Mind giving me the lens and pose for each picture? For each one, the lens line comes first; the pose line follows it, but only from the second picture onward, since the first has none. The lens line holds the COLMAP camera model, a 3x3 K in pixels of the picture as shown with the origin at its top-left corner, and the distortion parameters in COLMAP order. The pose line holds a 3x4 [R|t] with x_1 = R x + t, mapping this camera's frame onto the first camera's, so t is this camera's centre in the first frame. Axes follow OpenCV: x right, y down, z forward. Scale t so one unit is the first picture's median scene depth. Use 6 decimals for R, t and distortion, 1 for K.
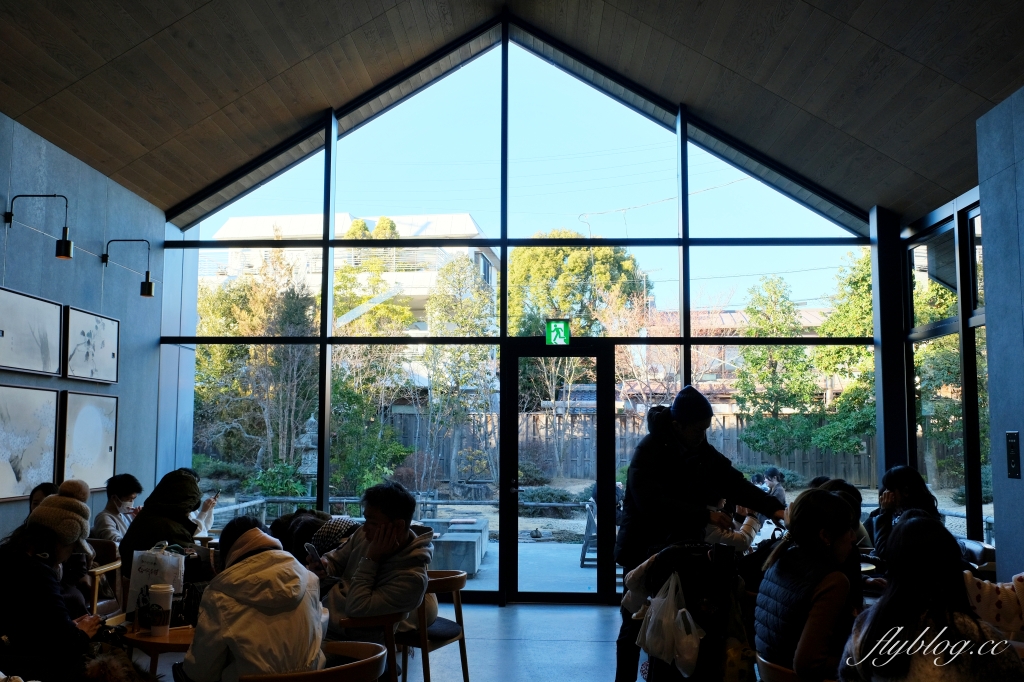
lens RADIAL K [[939.9, 0, 493.4], [0, 939.9, 346.1], [0, 0, 1]] dist [-0.068506, 0.011094]
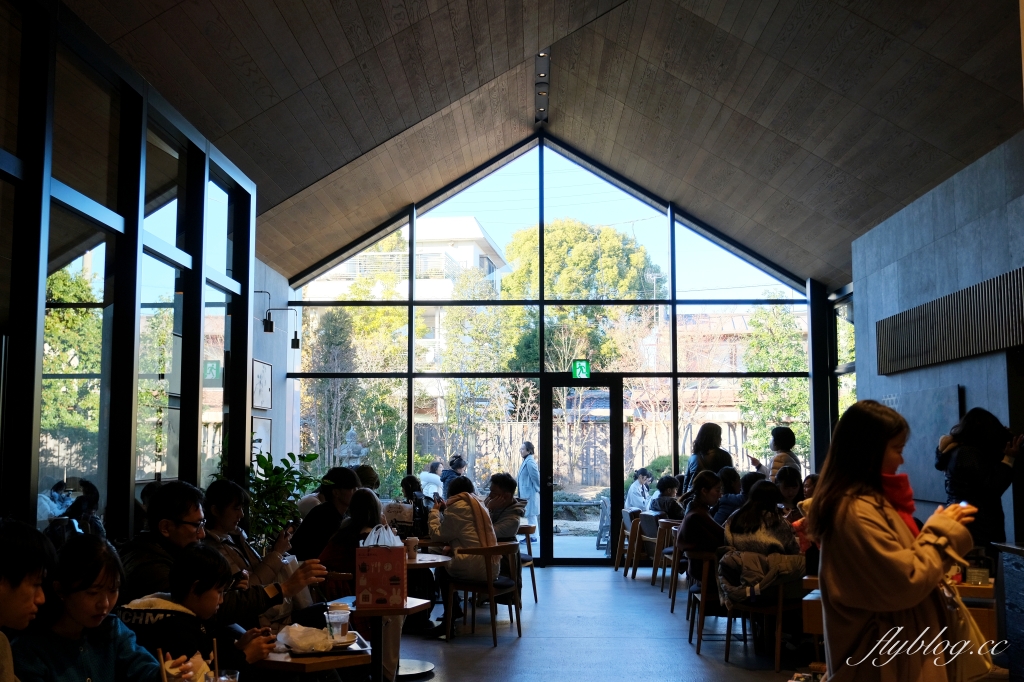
lens RADIAL K [[1043.2, 0, 512.0], [0, 1043.2, 341.0], [0, 0, 1]] dist [0.010816, -0.001492]
pose [[0.999742, -0.005261, 0.022112, -0.064757], [0.005353, 0.999977, -0.004104, -0.048210], [-0.022090, 0.004221, 0.999747, -0.515035]]
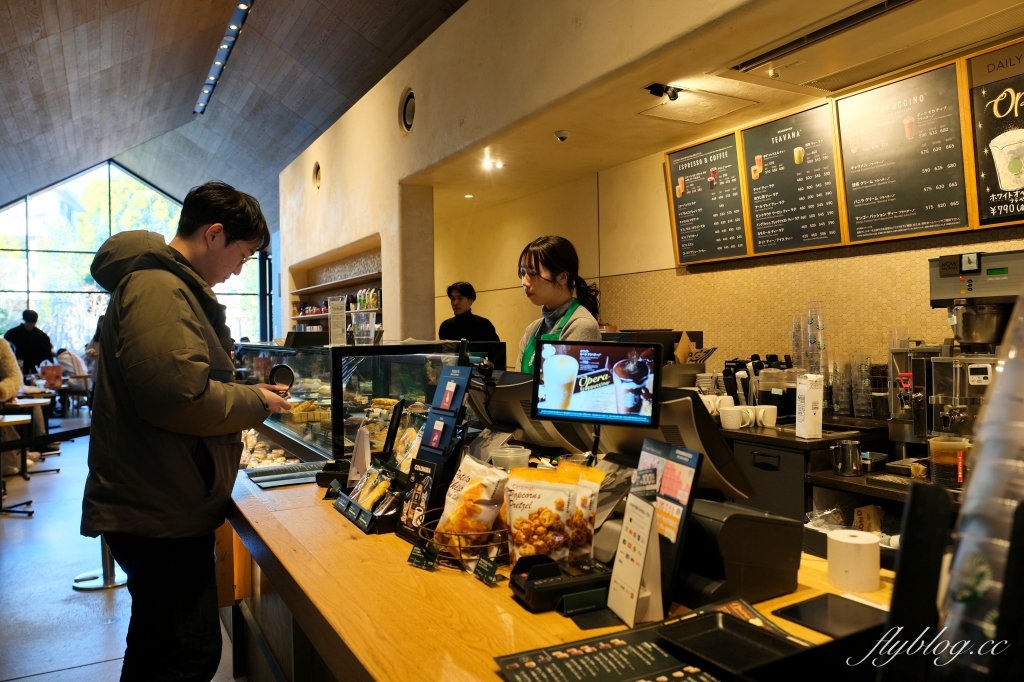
lens RADIAL K [[720.0, 0, 512.0], [0, 720.0, 341.0], [0, 0, 1]] dist [-0.032619, -0.000306]
pose [[0.845434, -0.028073, 0.533341, -0.232039], [-0.030811, 0.994391, 0.101183, -0.283597], [-0.533190, -0.101976, 0.839827, -3.495692]]
